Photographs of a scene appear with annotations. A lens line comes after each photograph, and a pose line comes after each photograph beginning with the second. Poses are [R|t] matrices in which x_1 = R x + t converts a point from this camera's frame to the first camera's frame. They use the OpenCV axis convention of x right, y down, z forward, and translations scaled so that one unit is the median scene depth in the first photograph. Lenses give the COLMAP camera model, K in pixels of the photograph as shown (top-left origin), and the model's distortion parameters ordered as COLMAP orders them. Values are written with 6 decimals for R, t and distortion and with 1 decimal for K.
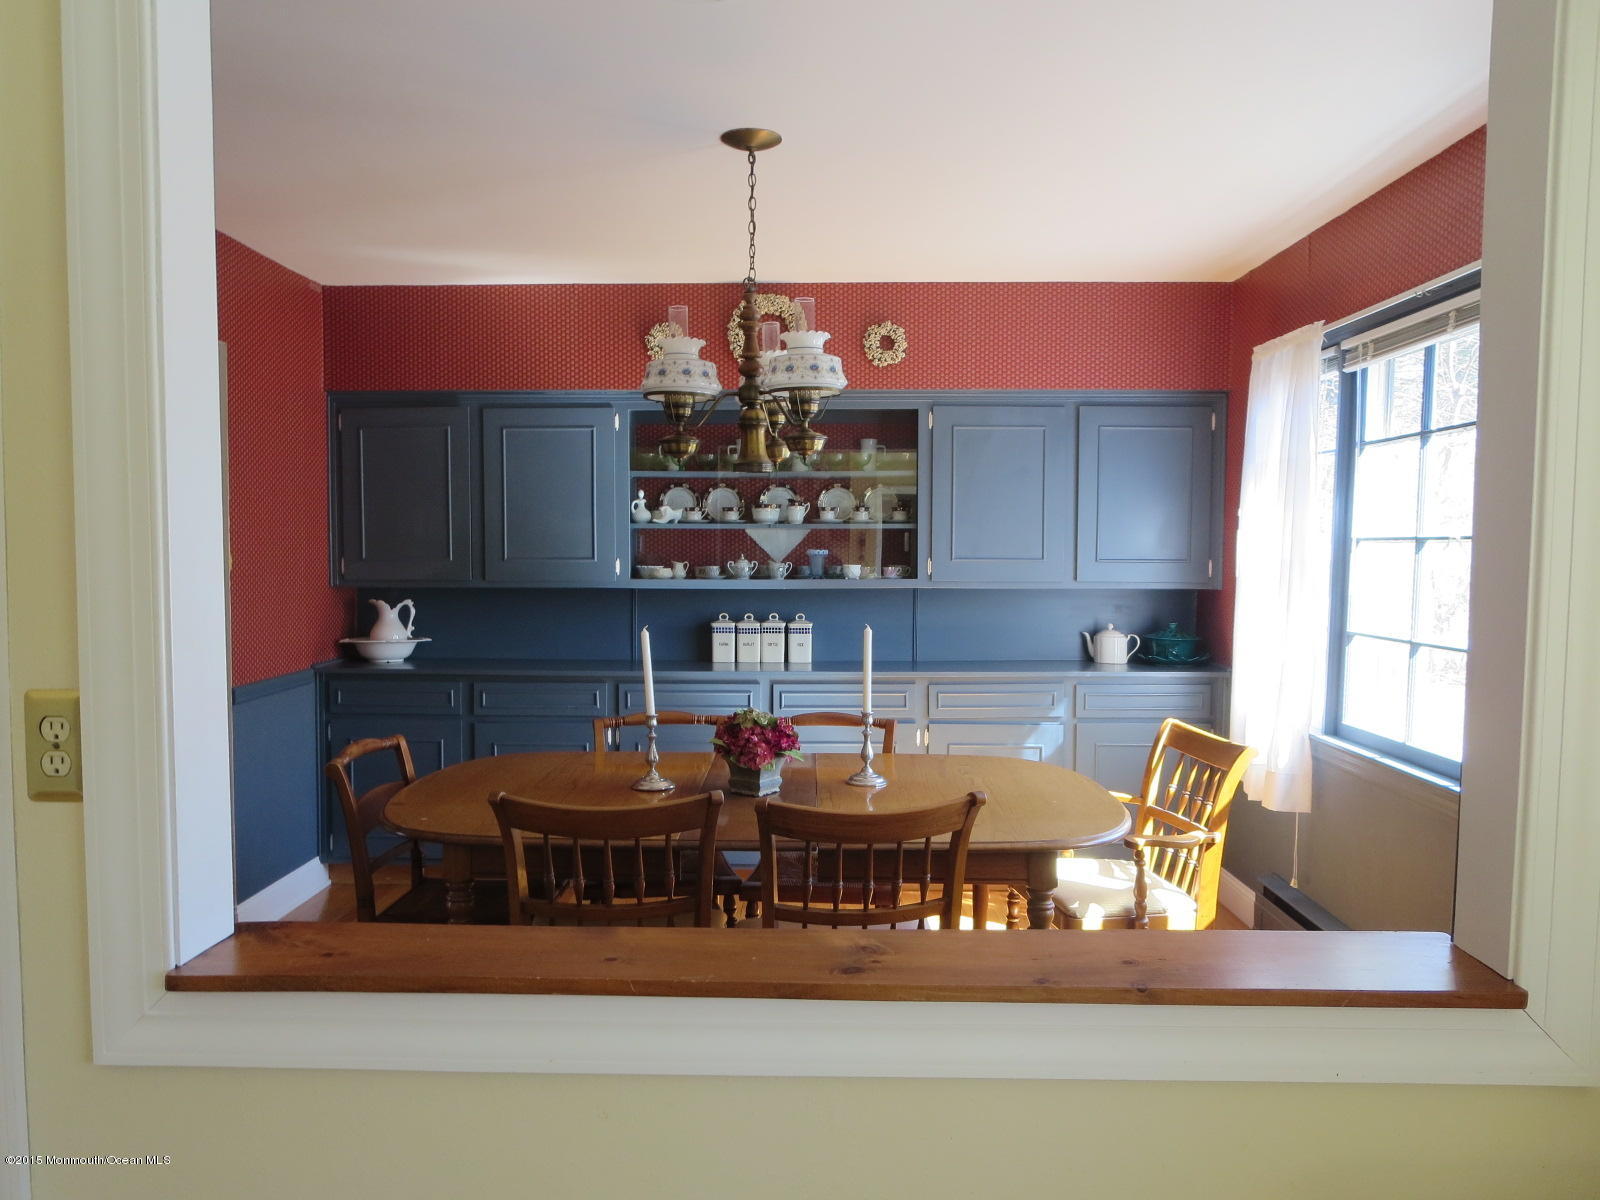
lens RADIAL K [[1115.5, 0, 800.0], [0, 1115.5, 600.0], [0, 0, 1]] dist [-0.031255, 0.006049]
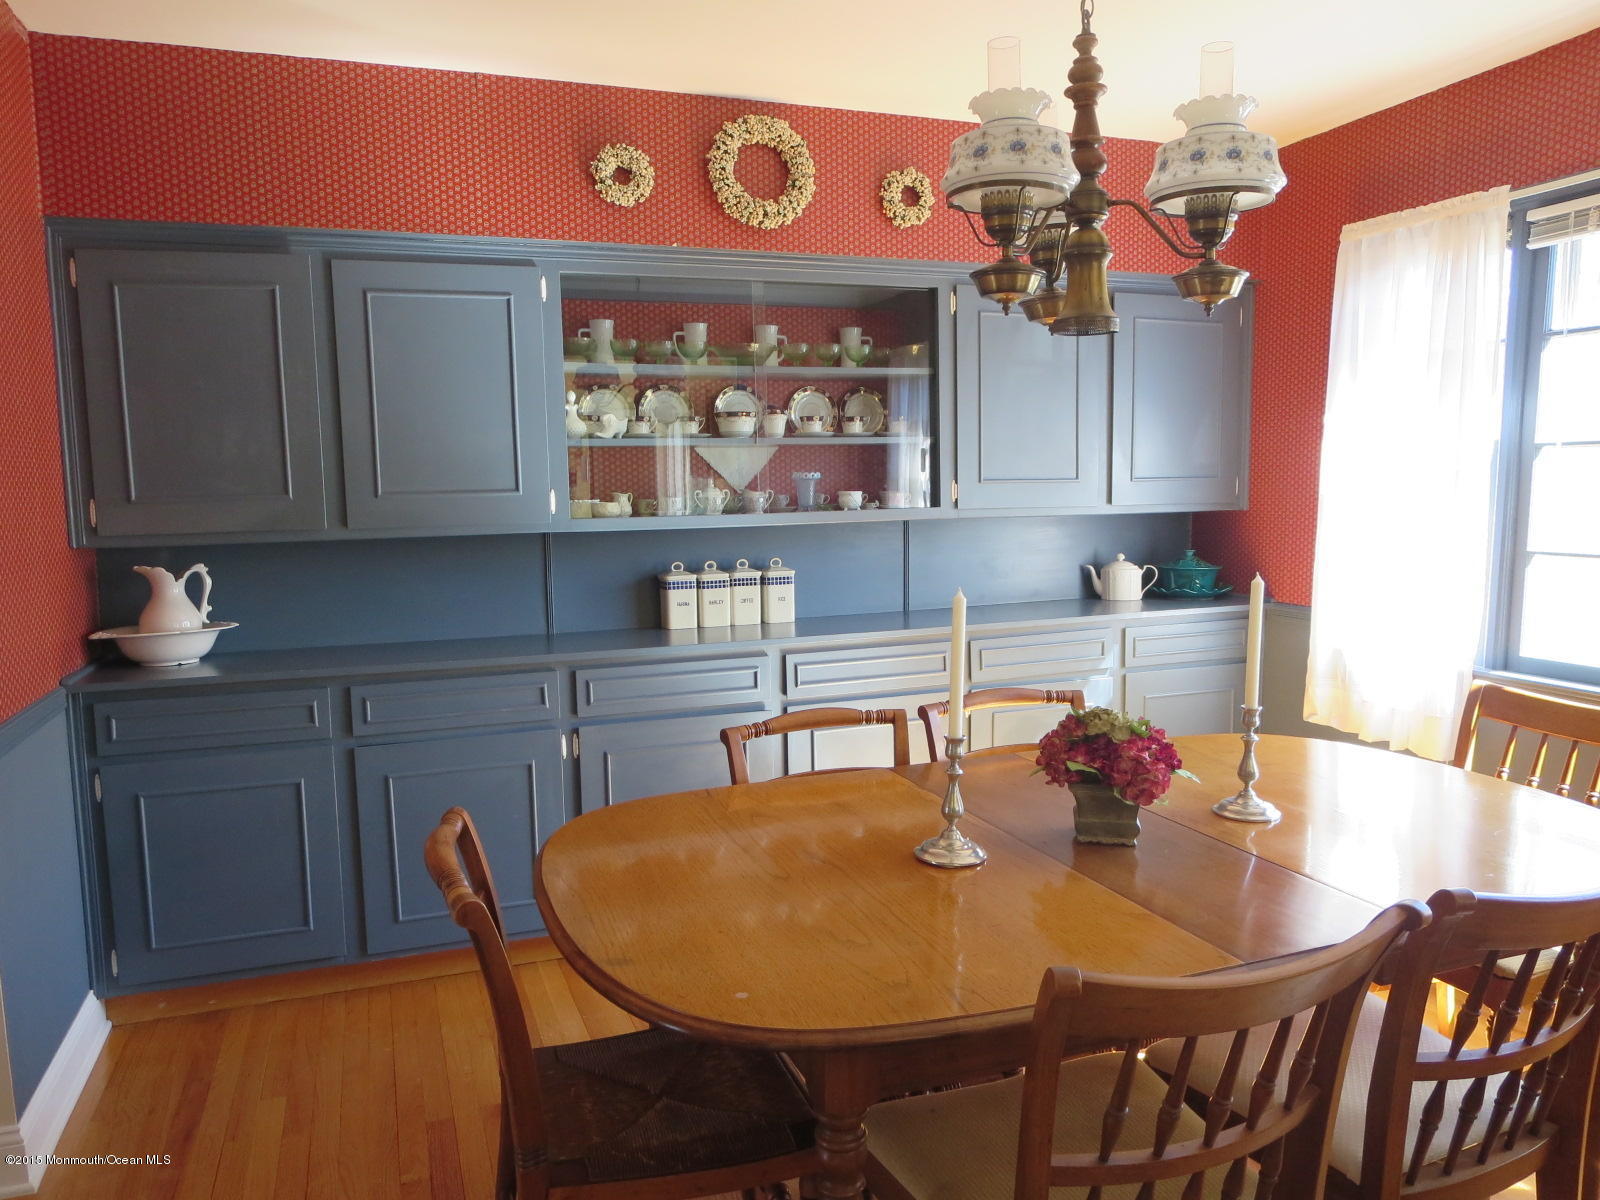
lens RADIAL K [[1115.5, 0, 800.0], [0, 1115.5, 600.0], [0, 0, 1]] dist [-0.031255, 0.006049]
pose [[0.934158, -0.057345, 0.352222, -0.264281], [0.037268, 0.997284, 0.063524, -0.007301], [-0.354908, -0.046215, 0.933758, 0.296610]]
